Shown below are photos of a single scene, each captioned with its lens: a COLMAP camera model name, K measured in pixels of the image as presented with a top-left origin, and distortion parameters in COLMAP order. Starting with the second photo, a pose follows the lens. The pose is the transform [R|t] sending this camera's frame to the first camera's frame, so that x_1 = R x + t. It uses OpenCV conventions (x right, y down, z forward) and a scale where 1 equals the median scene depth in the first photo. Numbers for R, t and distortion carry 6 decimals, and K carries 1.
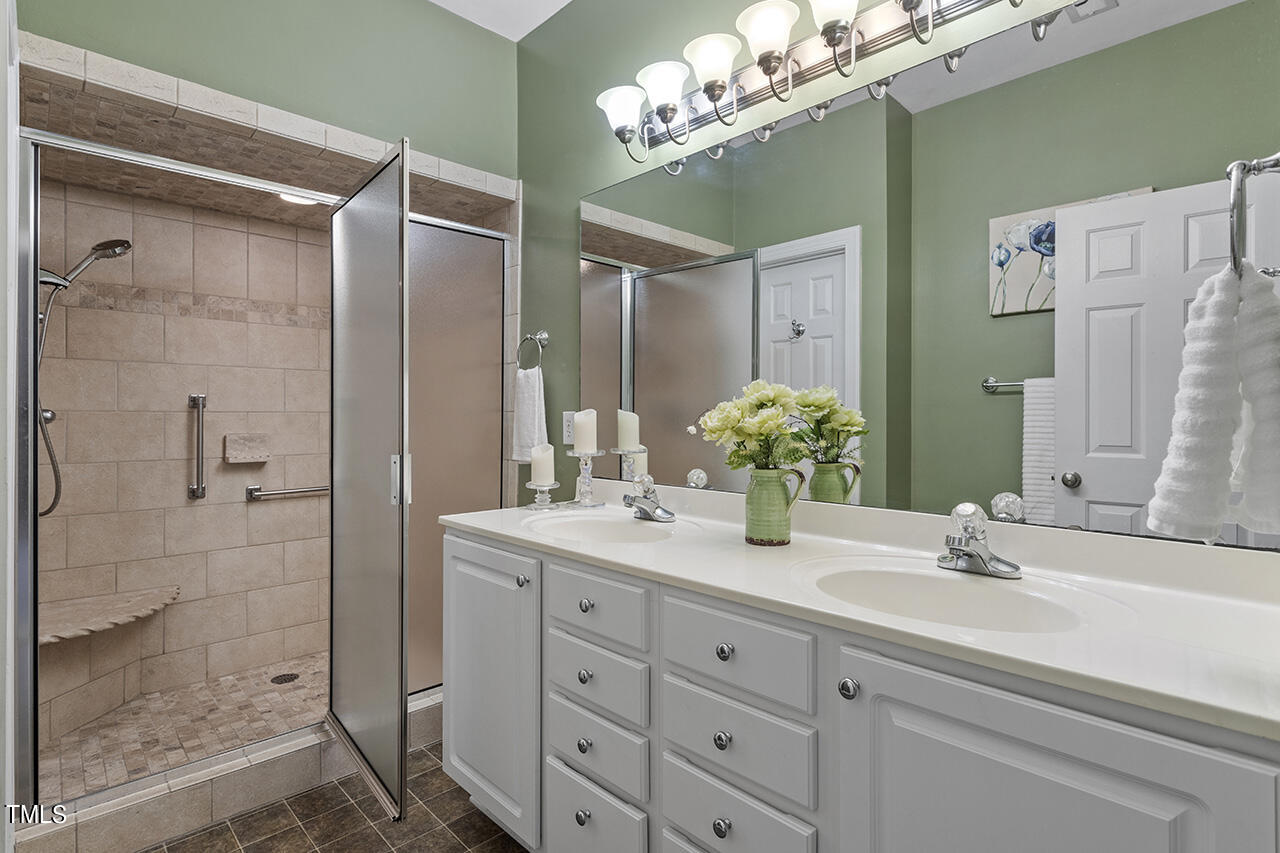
lens RADIAL K [[625.2, 0, 640.7], [0, 625.2, 421.1], [0, 0, 1]] dist [-0.001179, -0.000246]
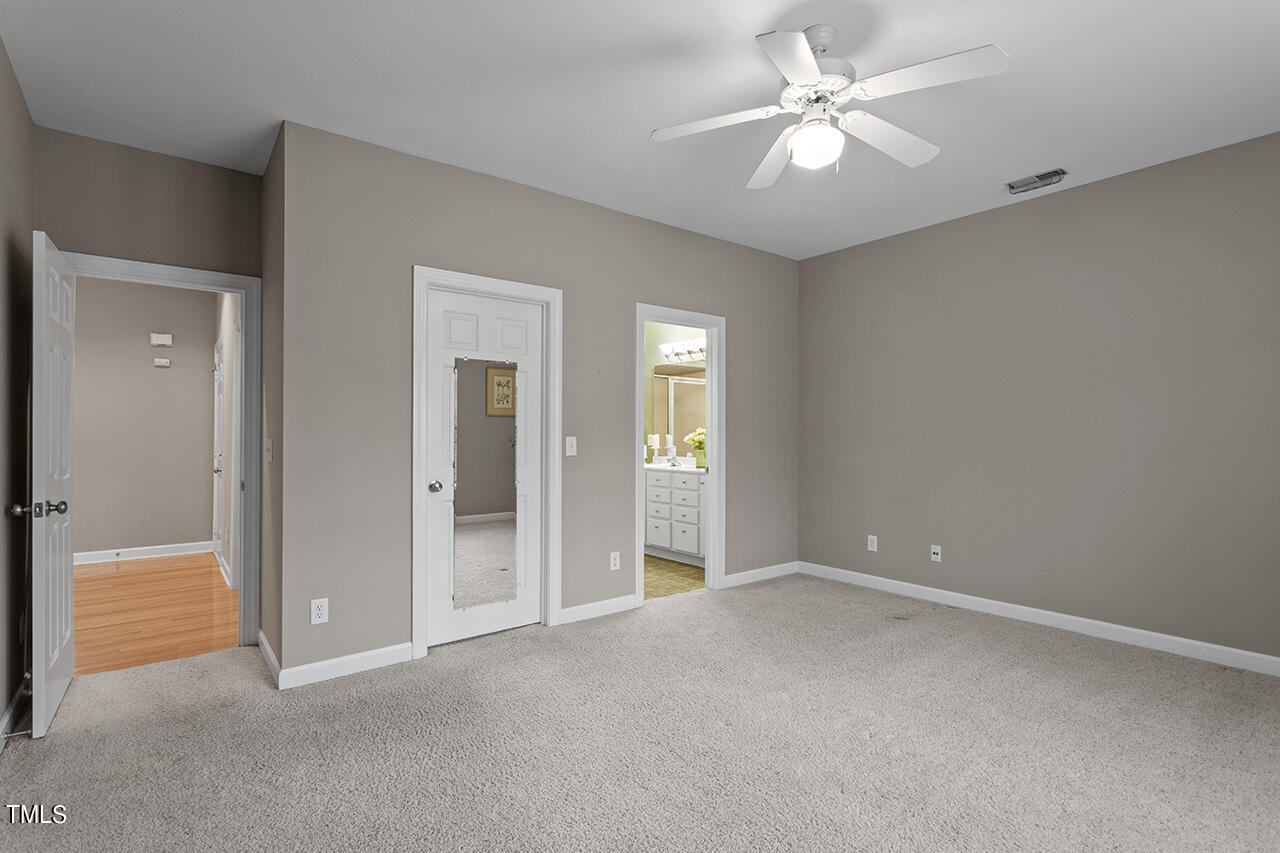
lens RADIAL K [[619.7, 0, 639.1], [0, 619.7, 433.7], [0, 0, 1]] dist [-0.000798, -0.000265]
pose [[0.994939, -0.000022, -0.100479, 0.152582], [-0.000571, 0.999983, -0.005869, -0.002509], [0.100478, 0.005897, 0.994922, -2.285210]]
